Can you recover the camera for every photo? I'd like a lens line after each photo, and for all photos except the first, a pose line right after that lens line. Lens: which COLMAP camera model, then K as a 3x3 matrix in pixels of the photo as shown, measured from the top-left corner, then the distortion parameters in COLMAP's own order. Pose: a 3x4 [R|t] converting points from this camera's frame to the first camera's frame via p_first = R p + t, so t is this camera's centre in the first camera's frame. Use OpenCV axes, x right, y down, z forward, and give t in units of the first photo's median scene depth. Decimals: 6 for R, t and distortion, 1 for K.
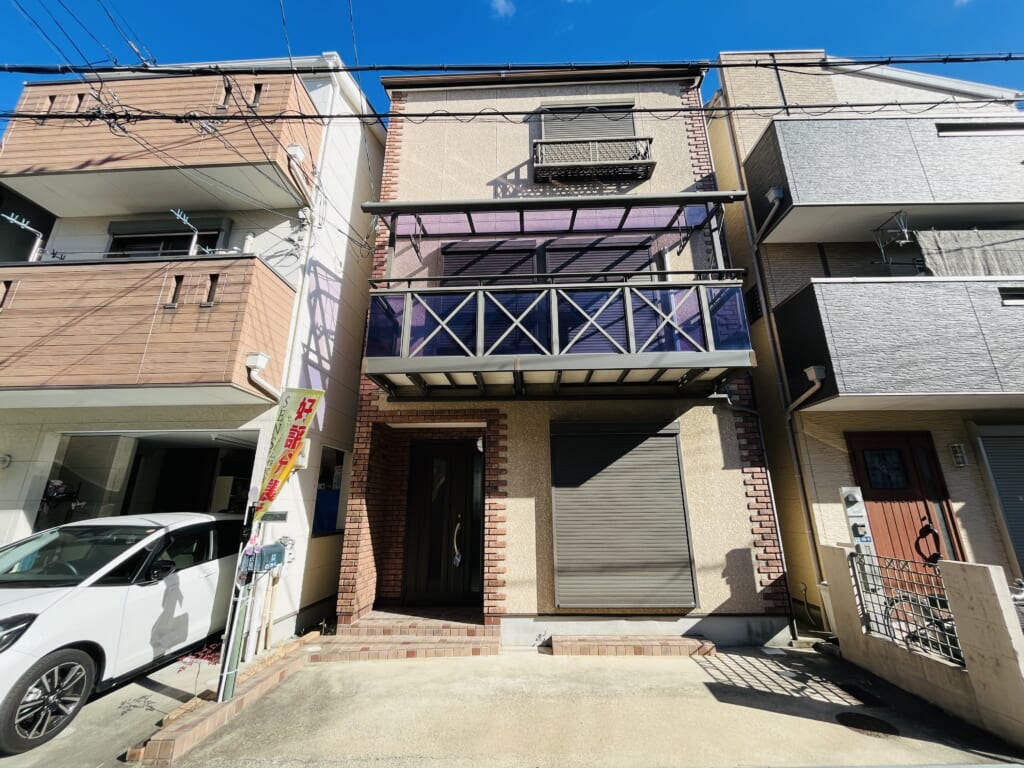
lens RADIAL K [[414.5, 0, 515.4], [0, 414.5, 383.6], [0, 0, 1]] dist [-0.001133, -0.000561]
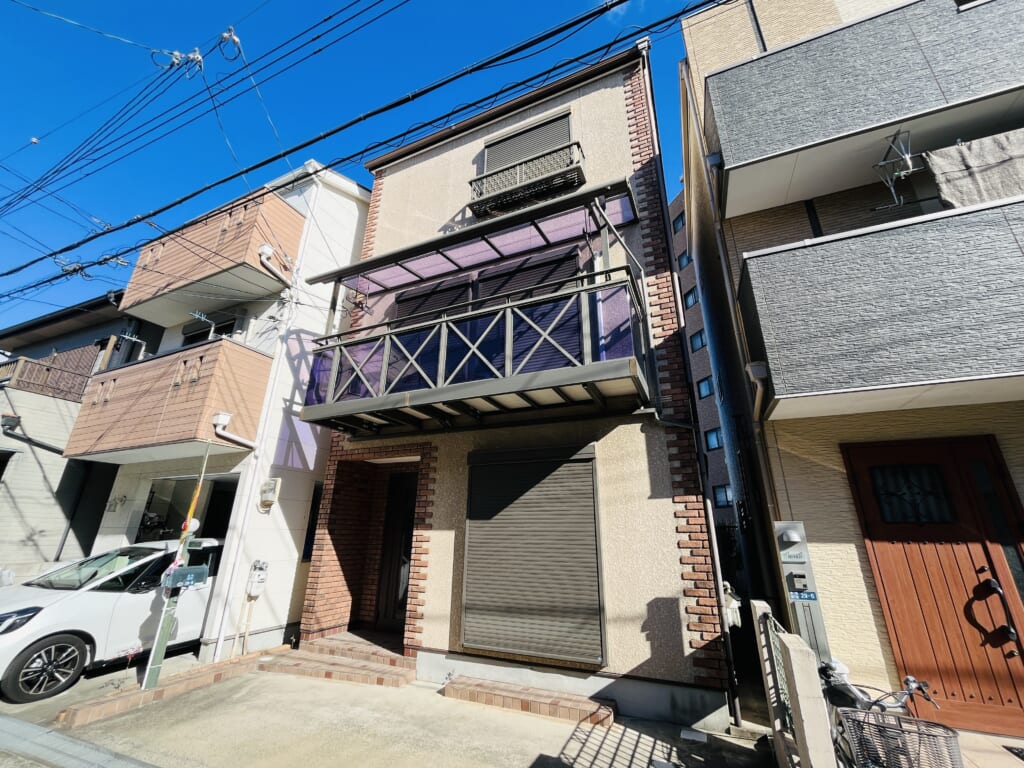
lens RADIAL K [[414.5, 0, 514.9], [0, 414.5, 383.5], [0, 0, 1]] dist [-0.001133, -0.000561]
pose [[0.927280, -0.113032, -0.356897, 0.598202], [0.092067, 0.992905, -0.075253, 0.013863], [0.362871, 0.036922, 0.931108, 0.114680]]
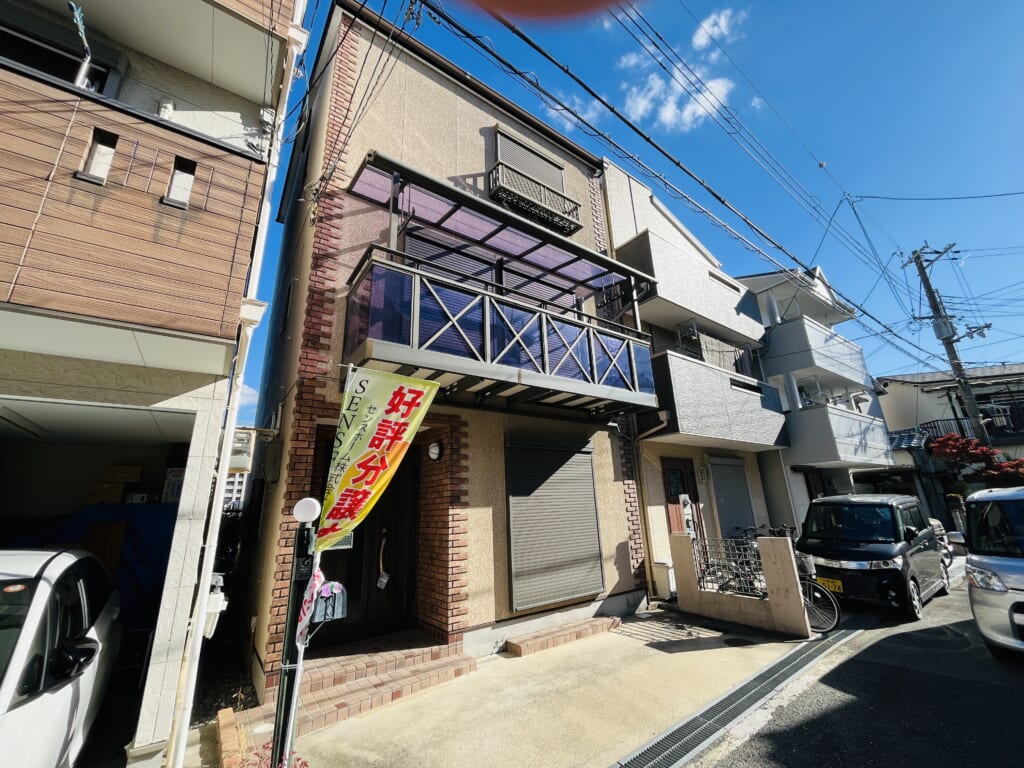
lens RADIAL K [[414.5, 0, 516.8], [0, 414.5, 383.0], [0, 0, 1]] dist [-0.001133, -0.000561]
pose [[0.784183, 0.155002, 0.600859, -0.586448], [-0.143732, 0.987338, -0.067116, 0.035308], [-0.603654, -0.033731, 0.796533, 0.168251]]
